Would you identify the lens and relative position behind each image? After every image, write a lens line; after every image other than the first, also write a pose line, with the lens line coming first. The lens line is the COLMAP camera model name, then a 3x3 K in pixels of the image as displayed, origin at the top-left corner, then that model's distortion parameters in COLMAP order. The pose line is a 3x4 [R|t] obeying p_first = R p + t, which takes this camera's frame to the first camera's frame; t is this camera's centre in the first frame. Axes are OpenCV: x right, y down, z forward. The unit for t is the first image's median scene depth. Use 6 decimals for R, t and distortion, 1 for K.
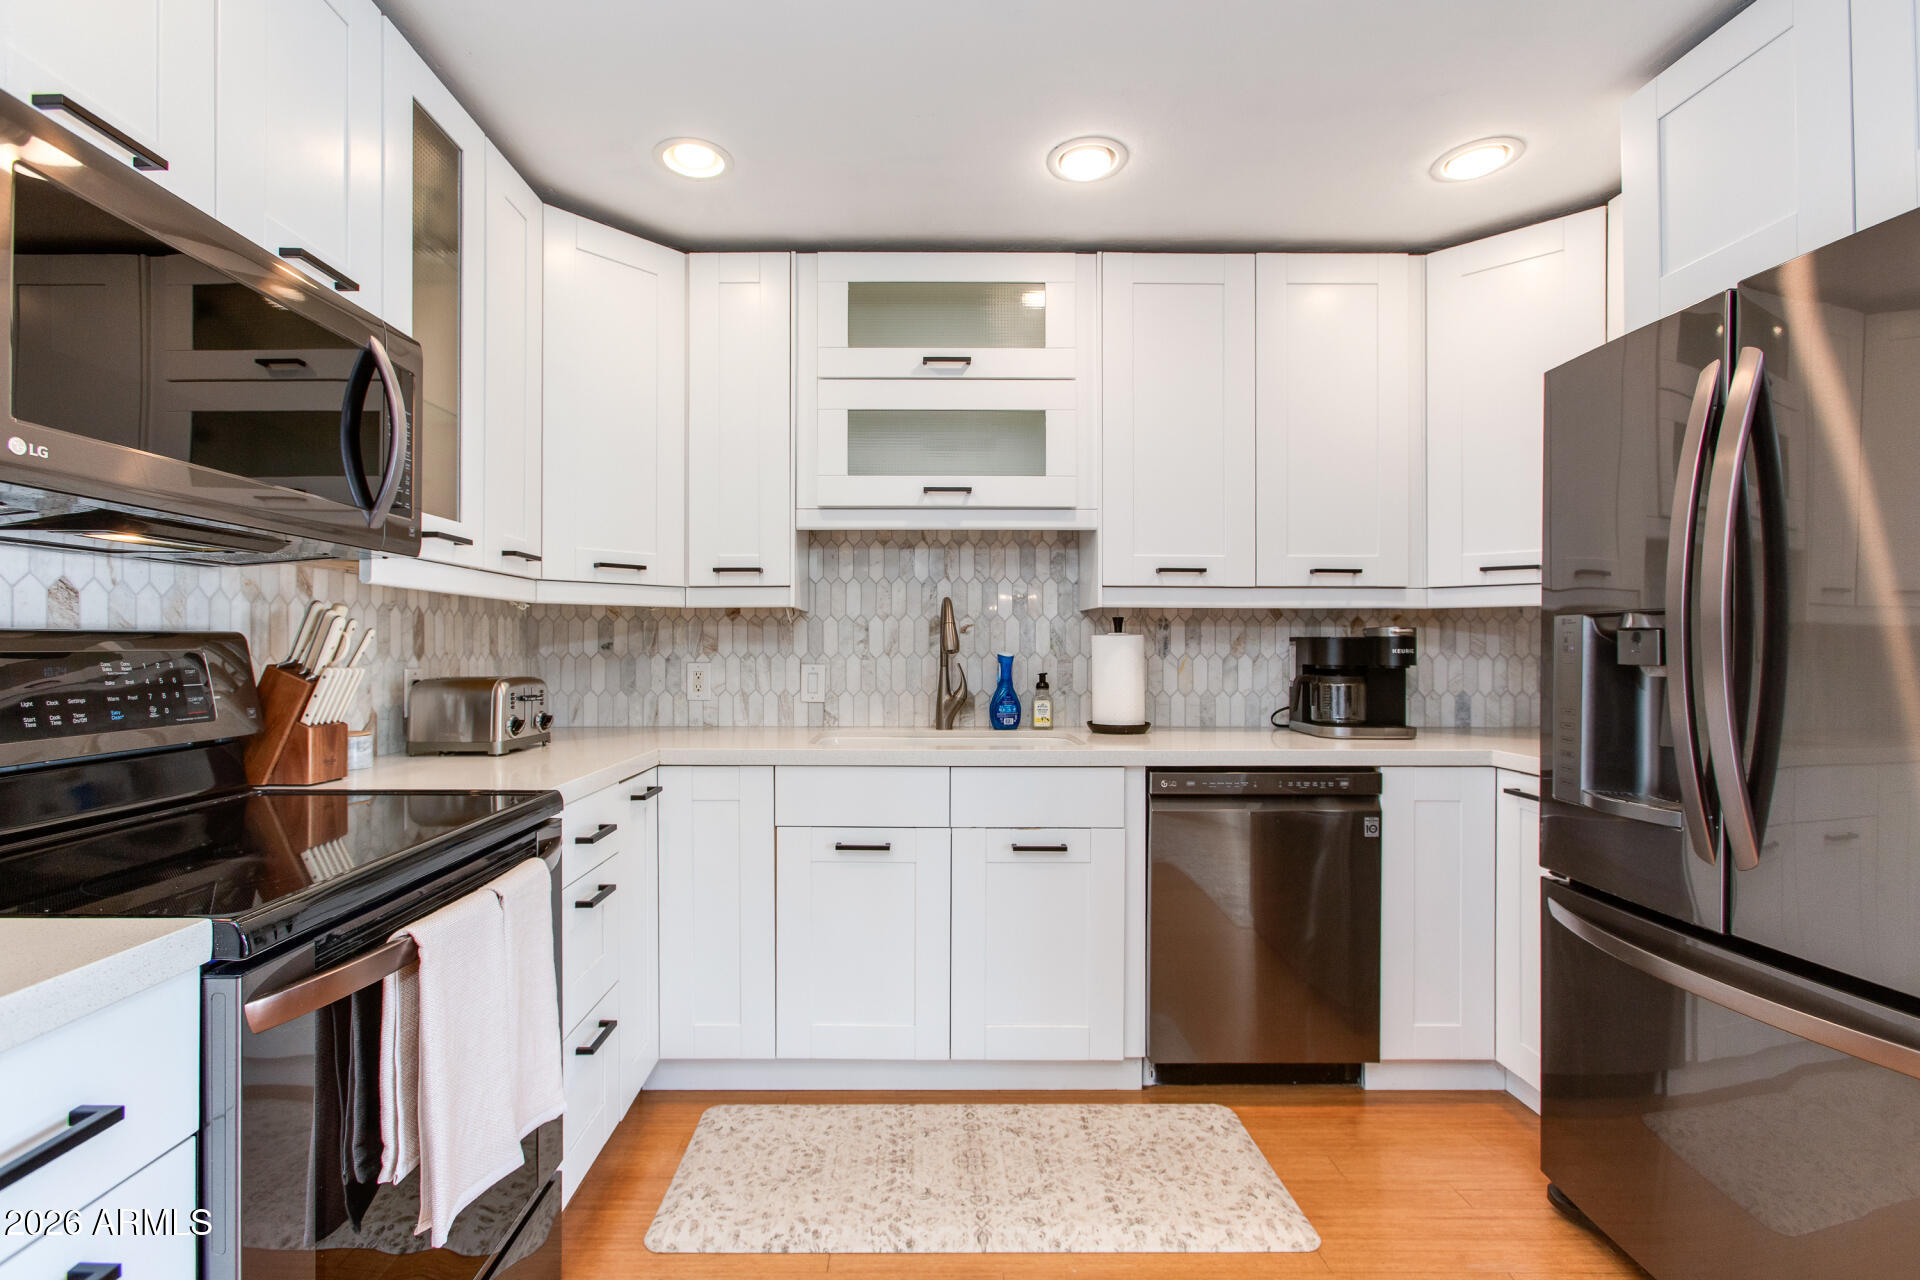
lens RADIAL K [[883.0, 0, 923.4], [0, 883.0, 646.8], [0, 0, 1]] dist [-0.005655, 0.002315]
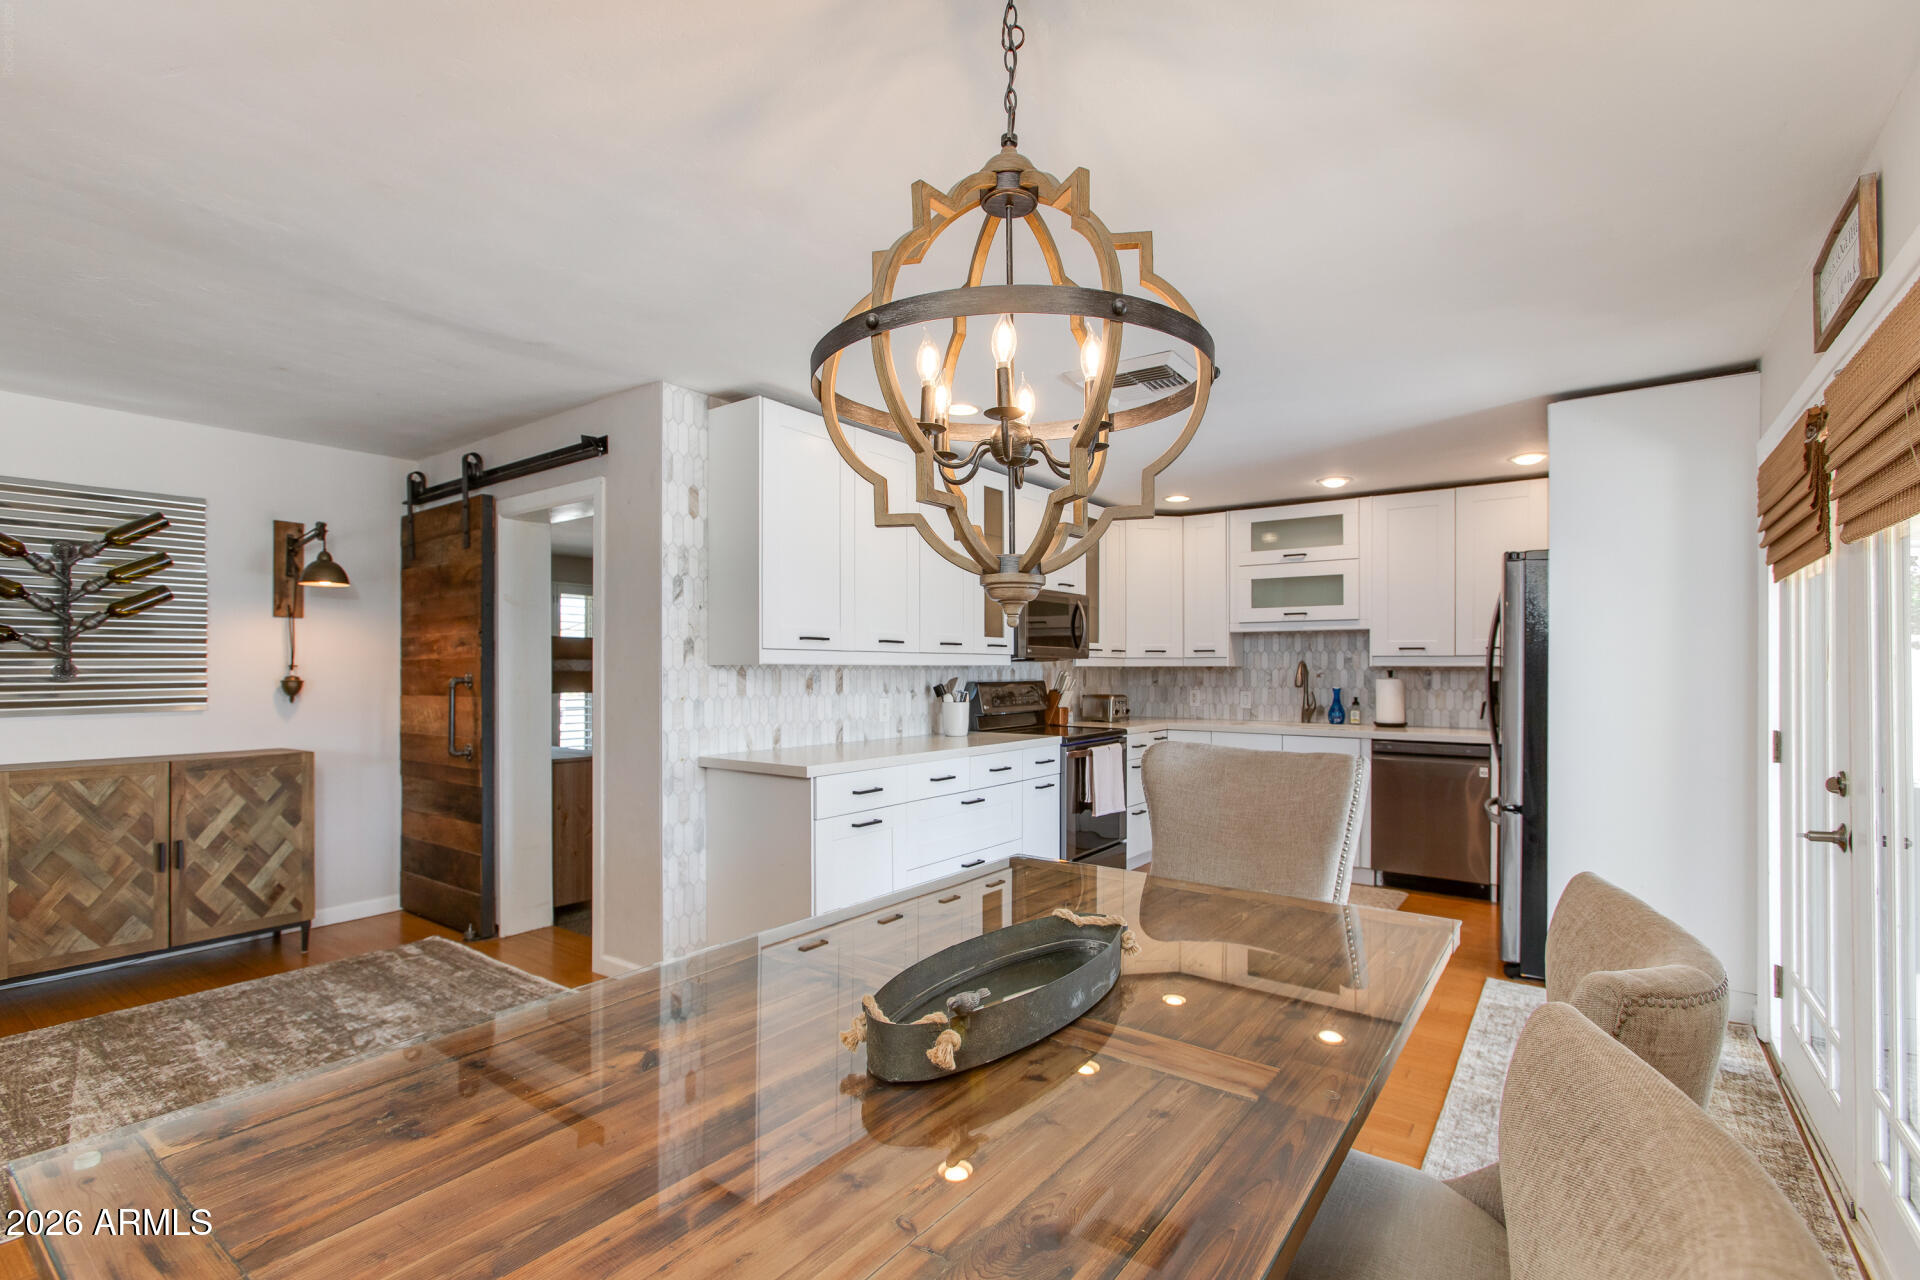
lens RADIAL K [[883.0, 0, 954.4], [0, 883.0, 663.4], [0, 0, 1]] dist [-0.005655, 0.002315]
pose [[0.803372, -0.004485, -0.595461, 0.625373], [0.001605, 0.999984, -0.005366, -0.040099], [0.595476, 0.003355, 0.803366, -1.228019]]
